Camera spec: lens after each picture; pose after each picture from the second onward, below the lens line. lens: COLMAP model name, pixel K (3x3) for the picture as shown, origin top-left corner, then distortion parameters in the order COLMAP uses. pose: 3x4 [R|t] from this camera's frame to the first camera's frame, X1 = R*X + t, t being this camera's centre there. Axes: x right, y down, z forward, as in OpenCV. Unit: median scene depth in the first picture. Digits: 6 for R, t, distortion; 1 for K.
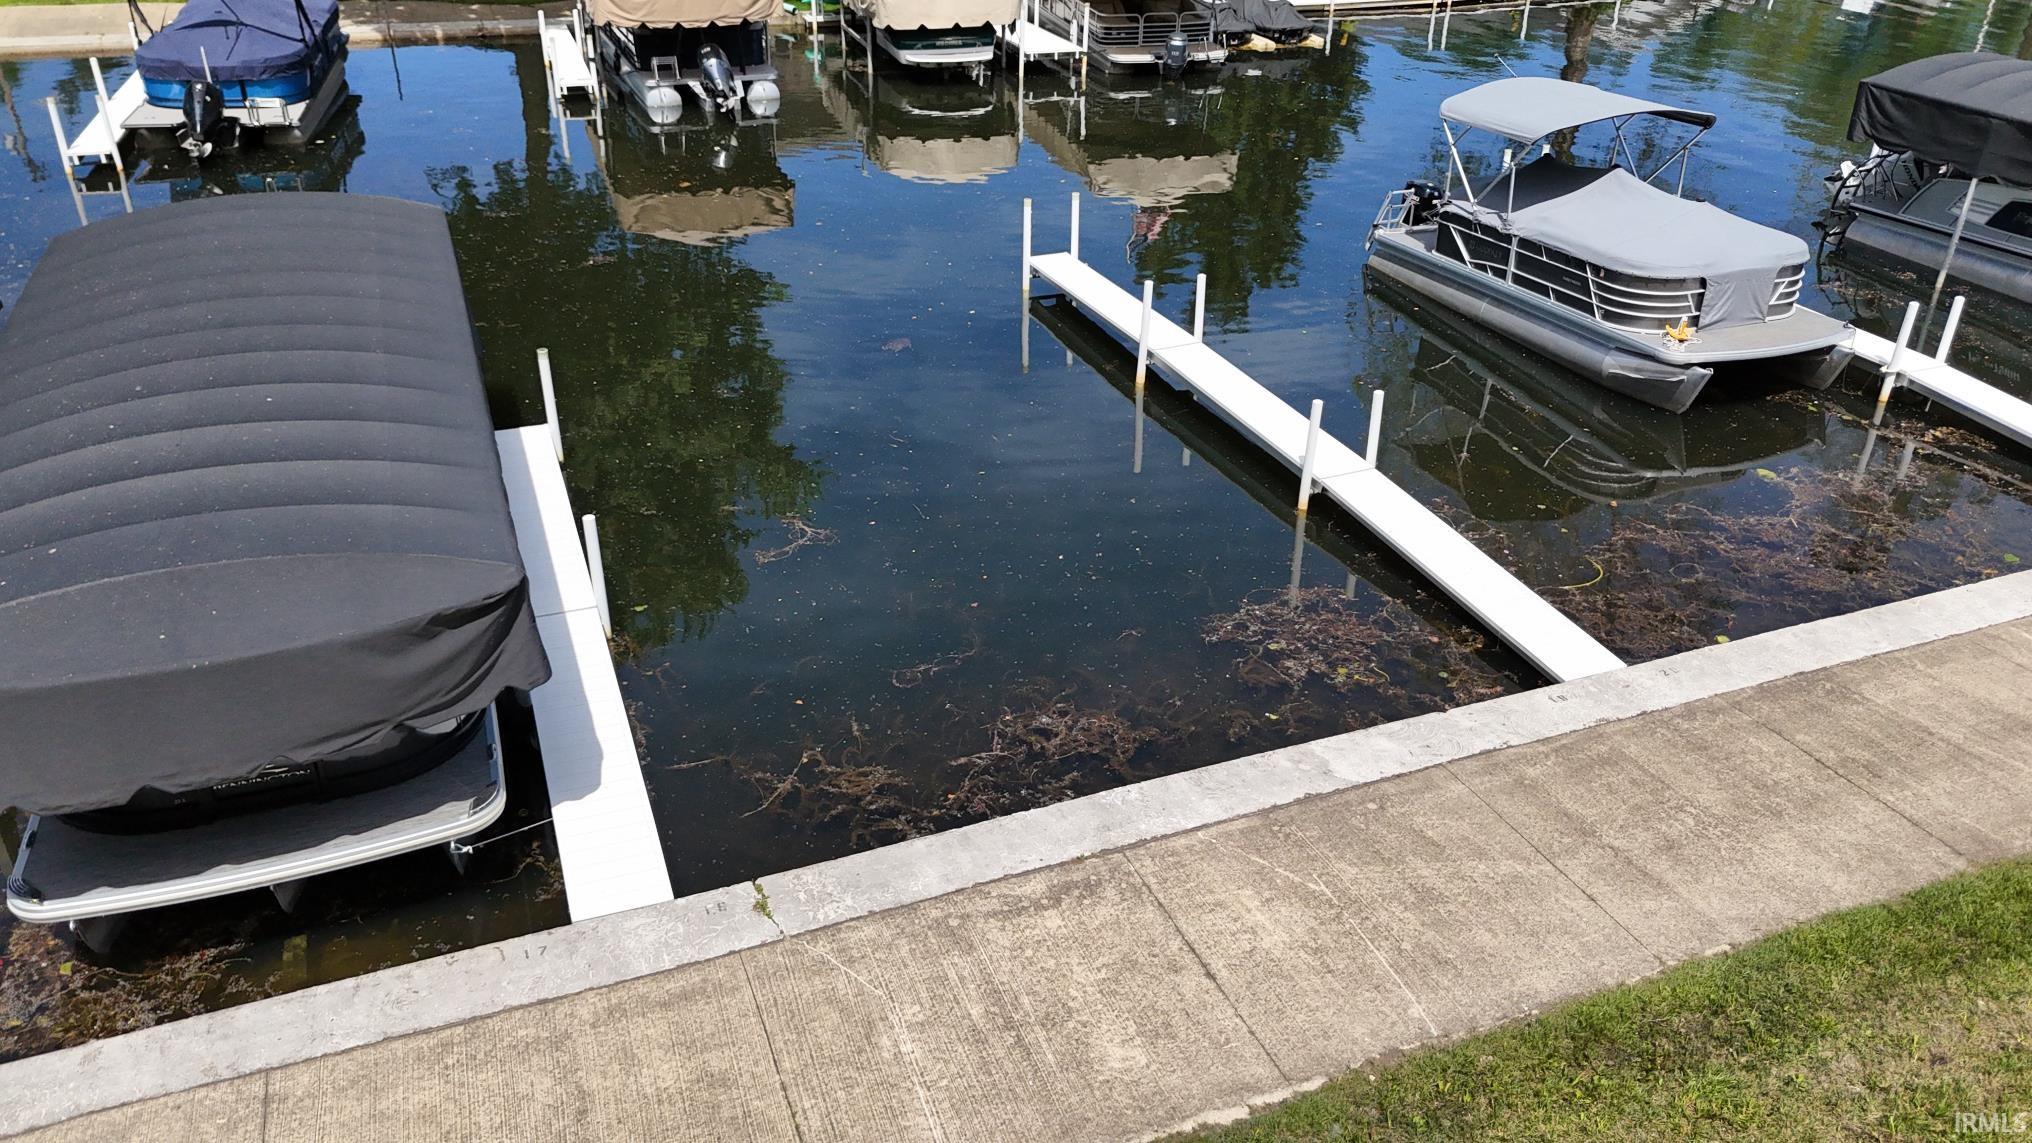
lens RADIAL K [[1524.3, 0, 1016.0], [0, 1524.3, 571.5], [0, 0, 1]] dist [0.062887, -0.123720]
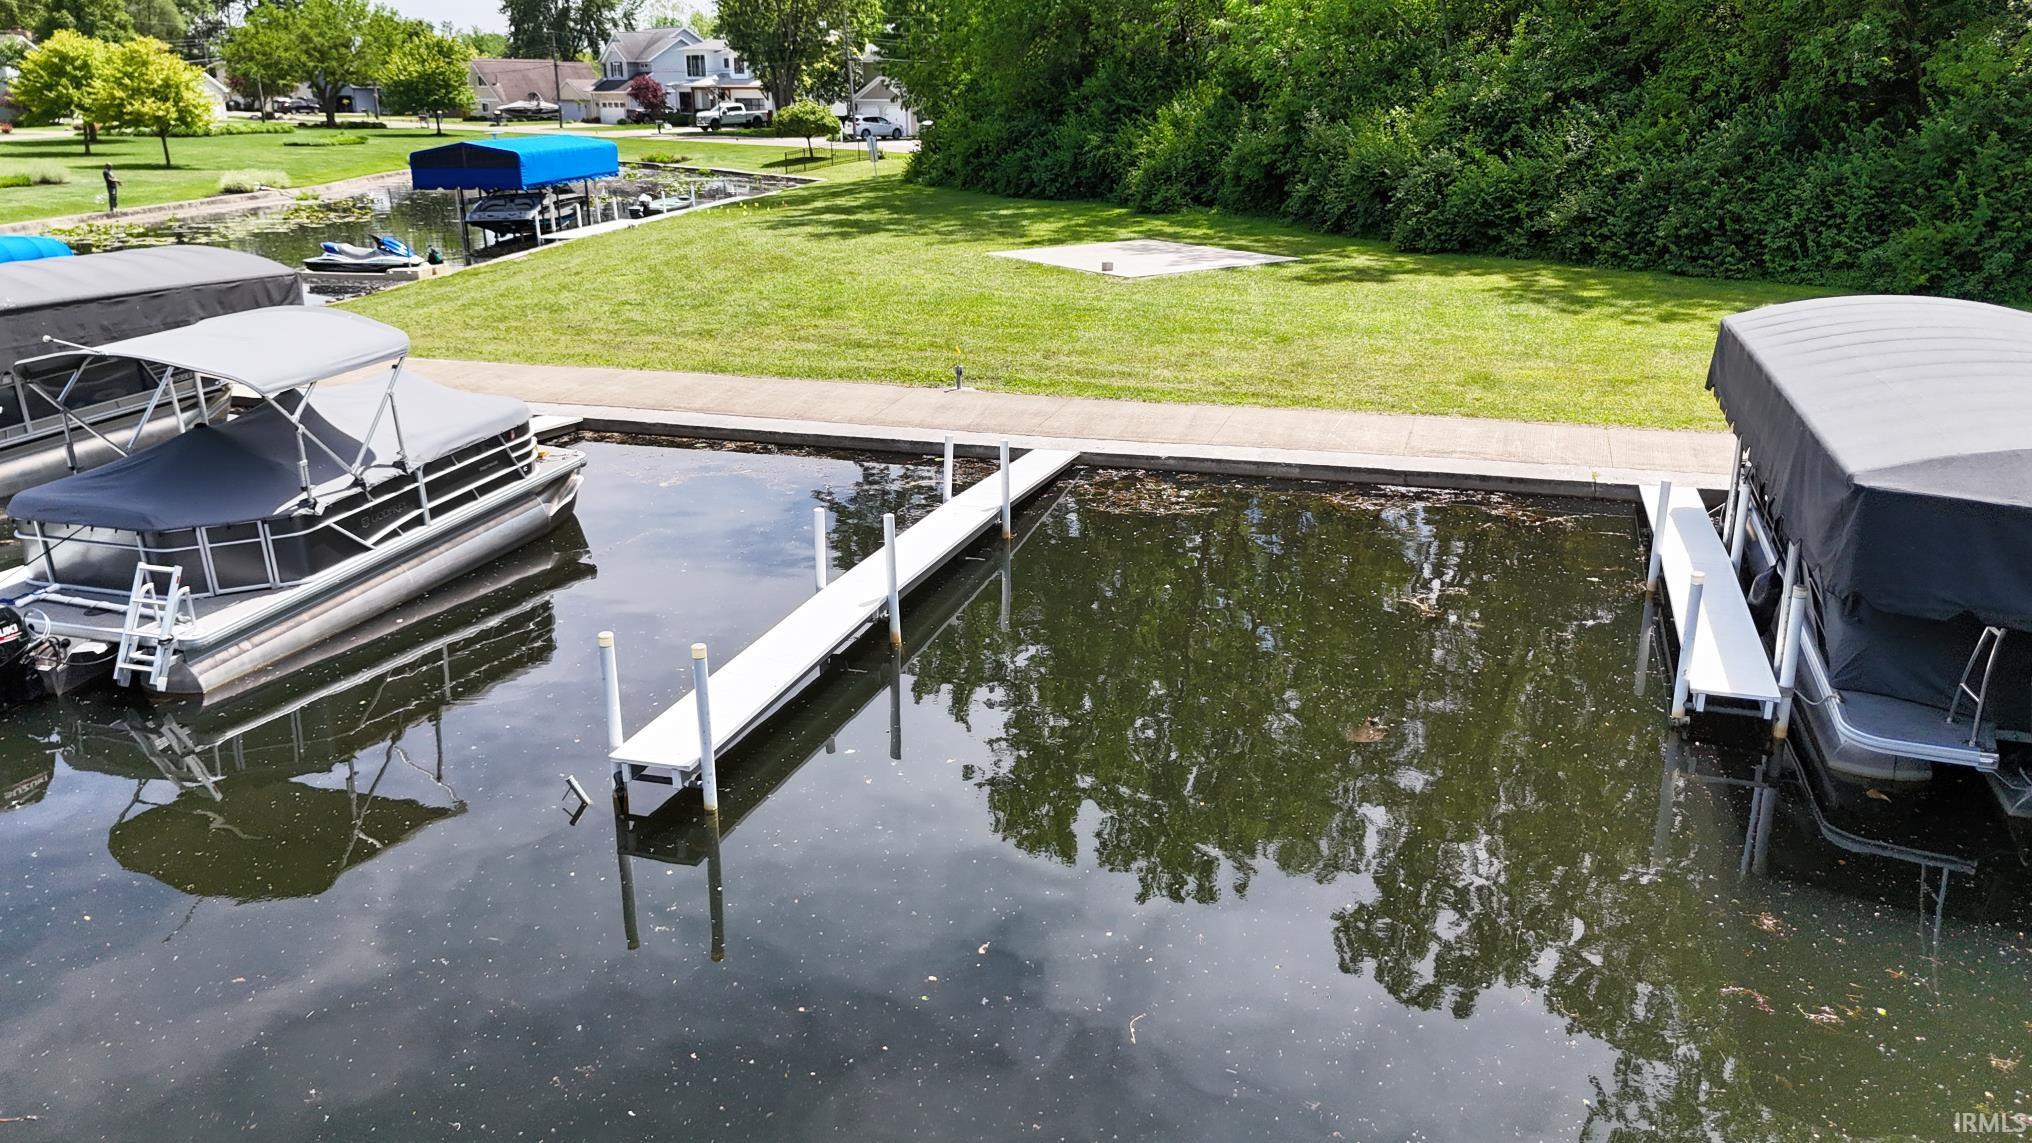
lens RADIAL K [[1495.6, 0, 998.1], [0, 1495.6, 565.3], [0, 0, 1]] dist [0.025200, -0.007997]
pose [[-0.741108, -0.203528, 0.639794, -0.421634], [0.338745, 0.709405, 0.618059, -0.574476], [-0.579665, 0.674775, -0.456802, 1.234920]]
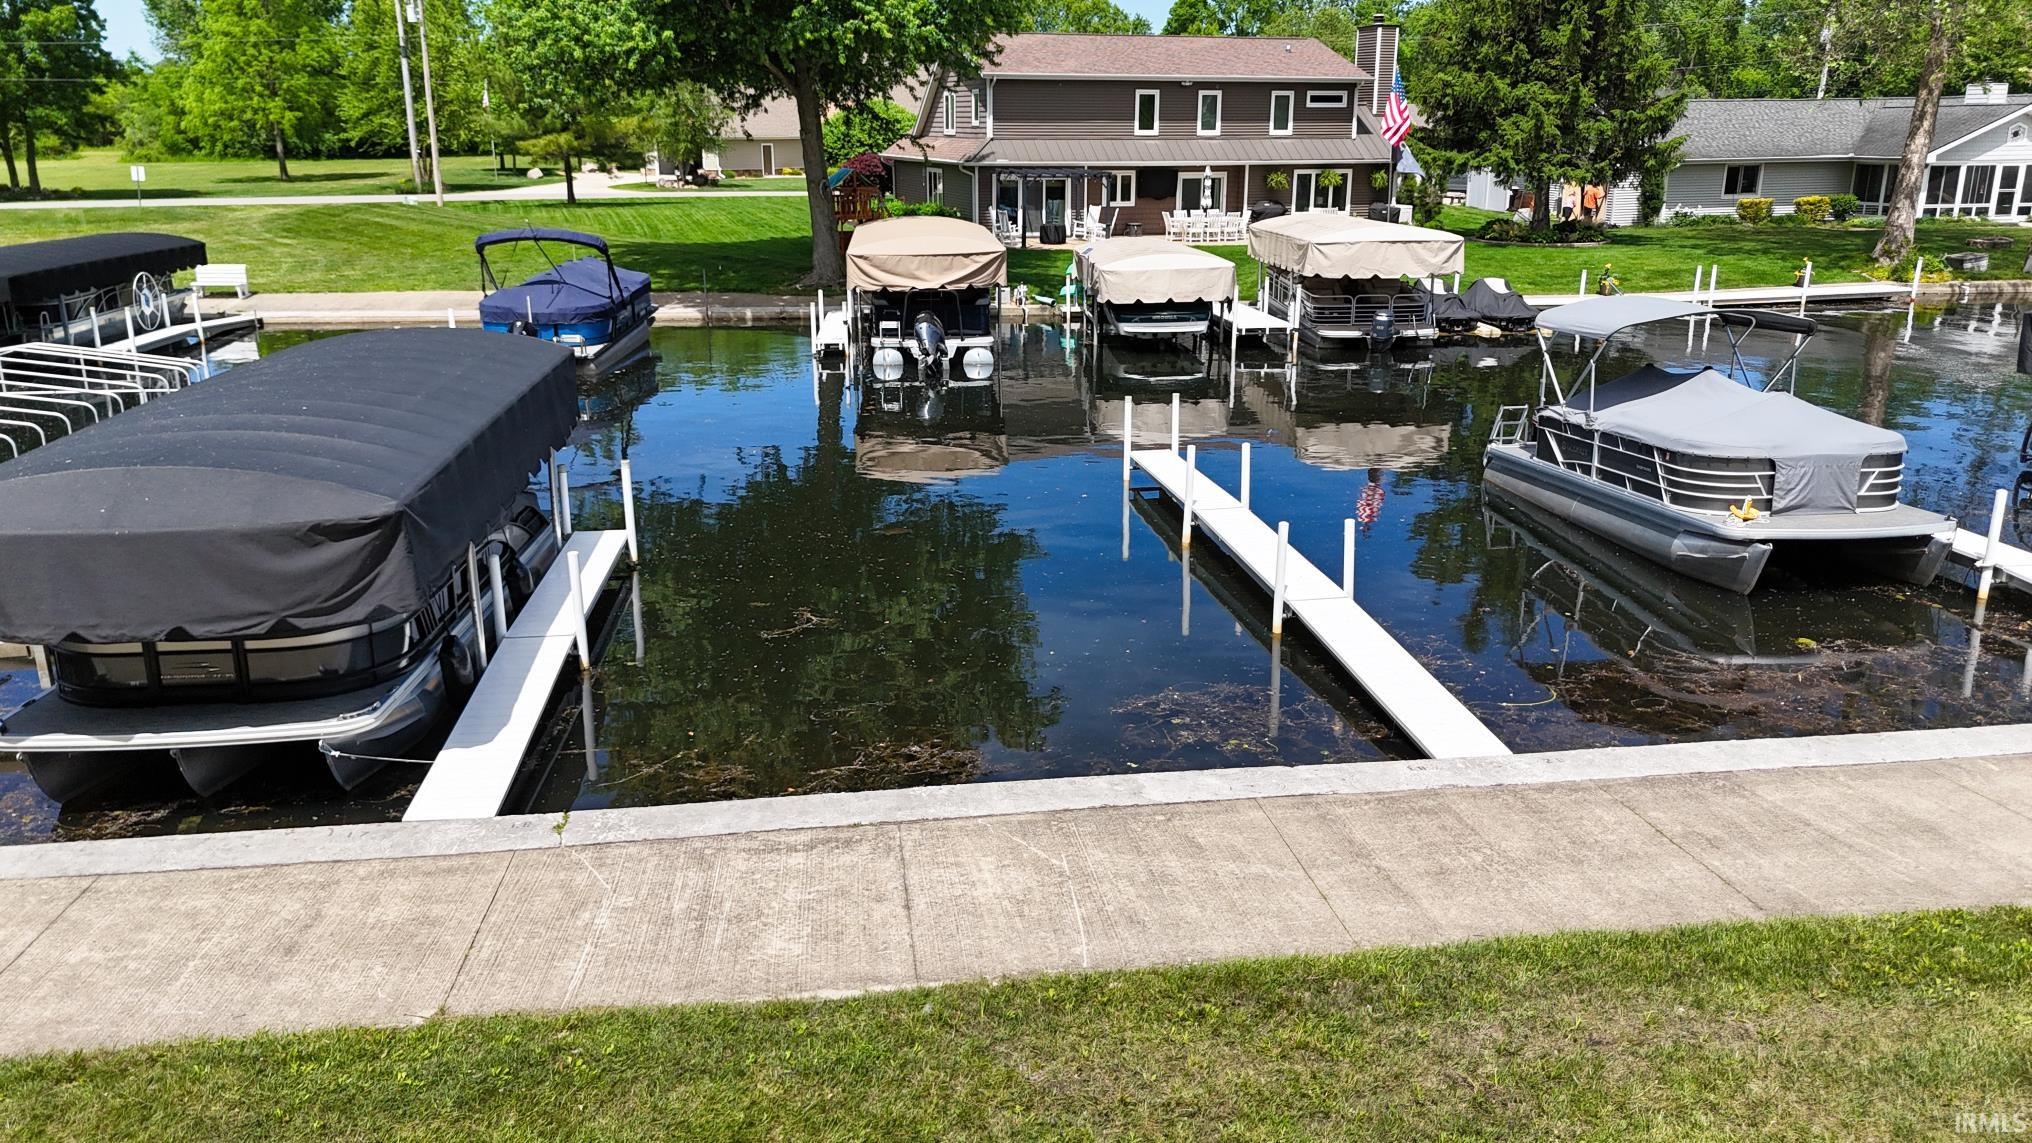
lens RADIAL K [[1495.6, 0, 998.1], [0, 1495.6, 565.3], [0, 0, 1]] dist [0.025200, -0.007997]
pose [[0.965337, 0.044071, -0.257258, 0.207268], [-0.101822, 0.971133, -0.215715, 0.119284], [0.240325, 0.234432, 0.941958, 0.003900]]
